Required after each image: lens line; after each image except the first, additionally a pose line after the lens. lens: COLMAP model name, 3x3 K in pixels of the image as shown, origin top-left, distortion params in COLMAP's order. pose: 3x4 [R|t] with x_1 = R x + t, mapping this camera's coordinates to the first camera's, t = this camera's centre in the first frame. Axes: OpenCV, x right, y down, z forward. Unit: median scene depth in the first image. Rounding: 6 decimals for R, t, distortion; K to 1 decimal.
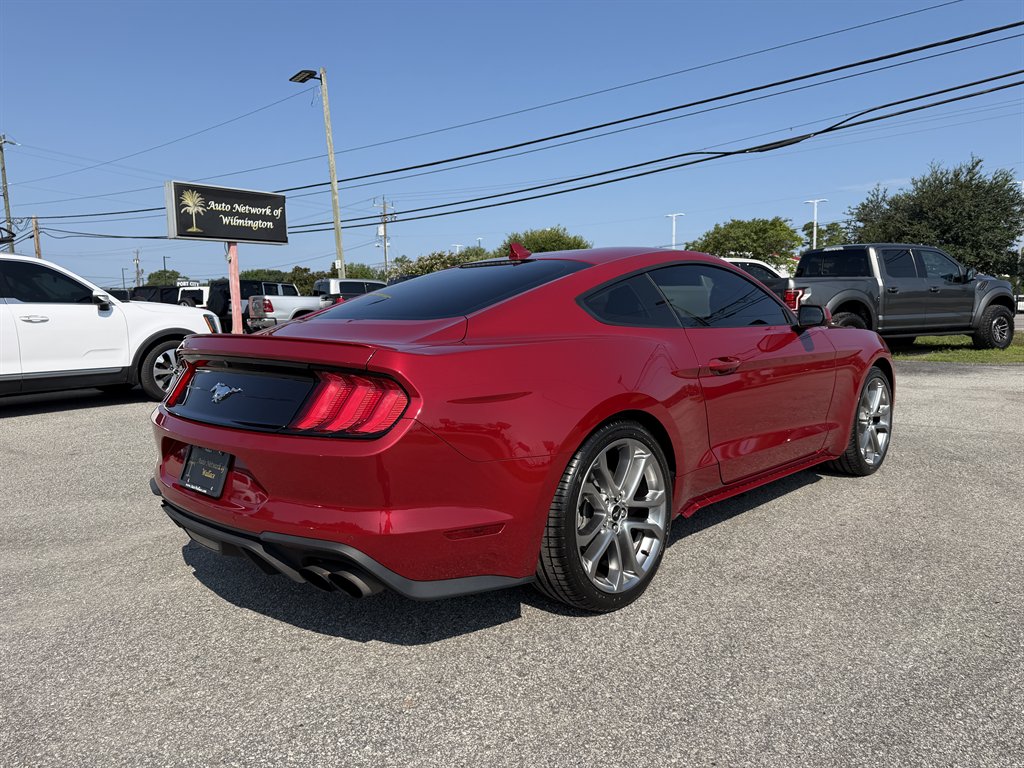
lens RADIAL K [[724.3, 0, 514.7], [0, 724.3, 393.9], [0, 0, 1]] dist [0.034484, -0.043636]
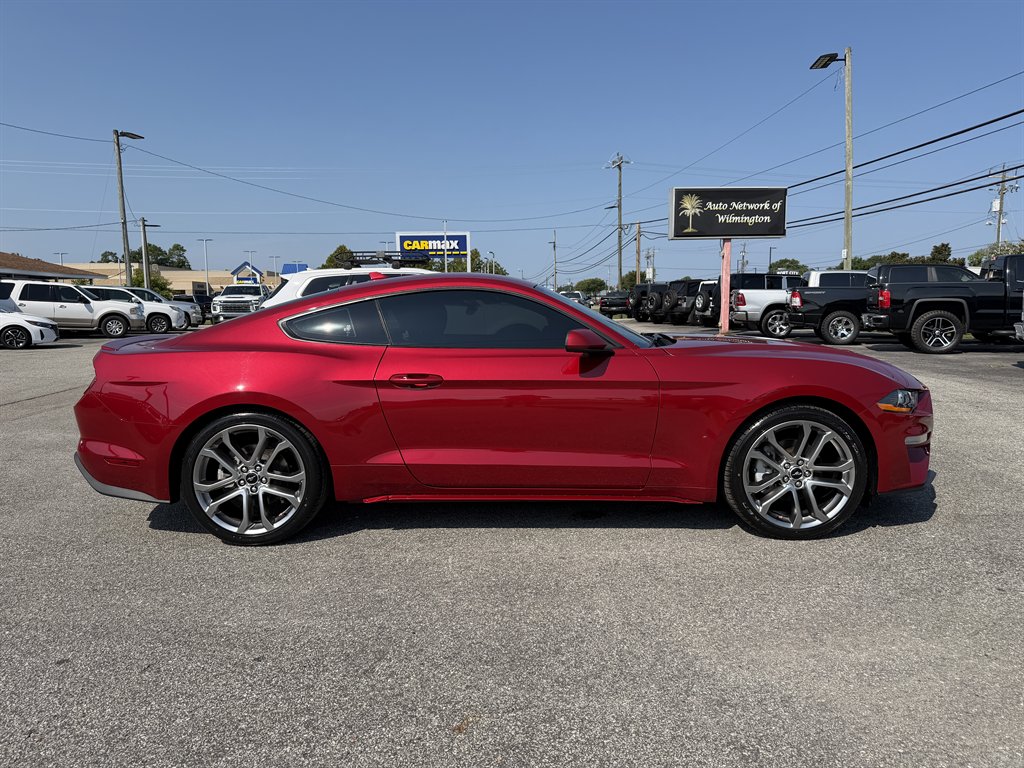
lens RADIAL K [[724.3, 0, 513.5], [0, 724.3, 386.2], [0, 0, 1]] dist [0.034484, -0.043636]
pose [[0.691836, 0.091727, -0.716205, 0.174793], [-0.087139, 0.995255, 0.043291, -0.013226], [0.716778, 0.032459, 0.696546, 0.046427]]
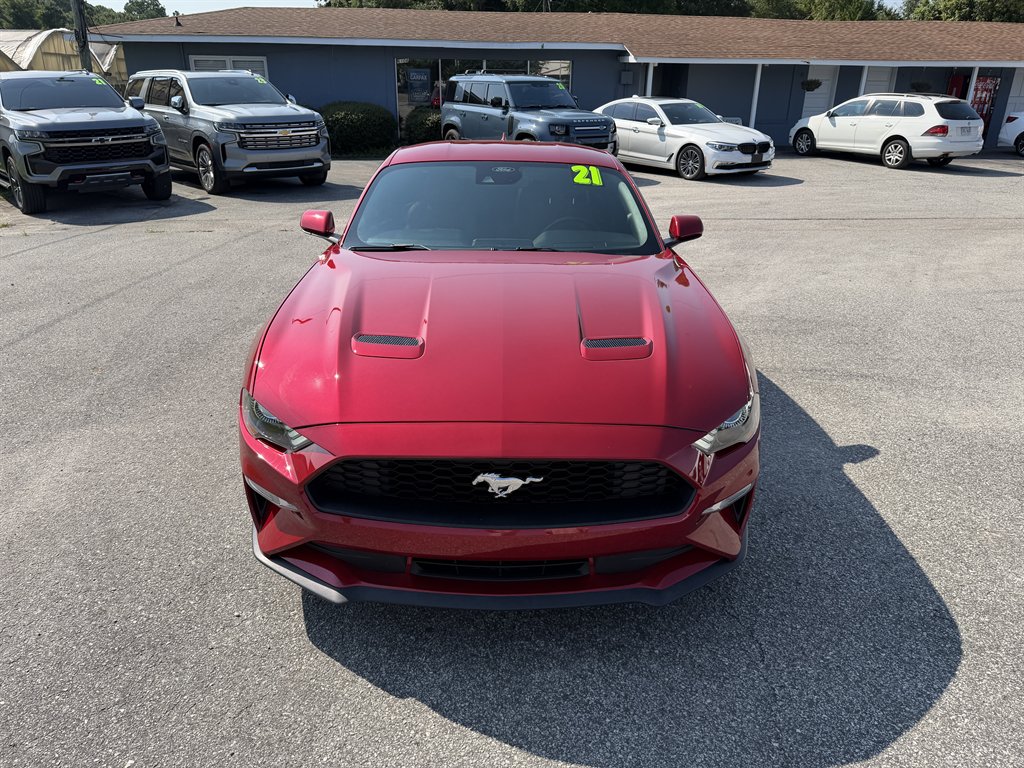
lens RADIAL K [[724.3, 0, 510.3], [0, 724.3, 378.3], [0, 0, 1]] dist [0.034484, -0.043636]
pose [[-0.717623, 0.262061, -0.645245, 0.156827], [-0.082927, 0.887755, 0.452784, -0.065975], [0.691477, 0.378437, -0.615342, 0.319051]]
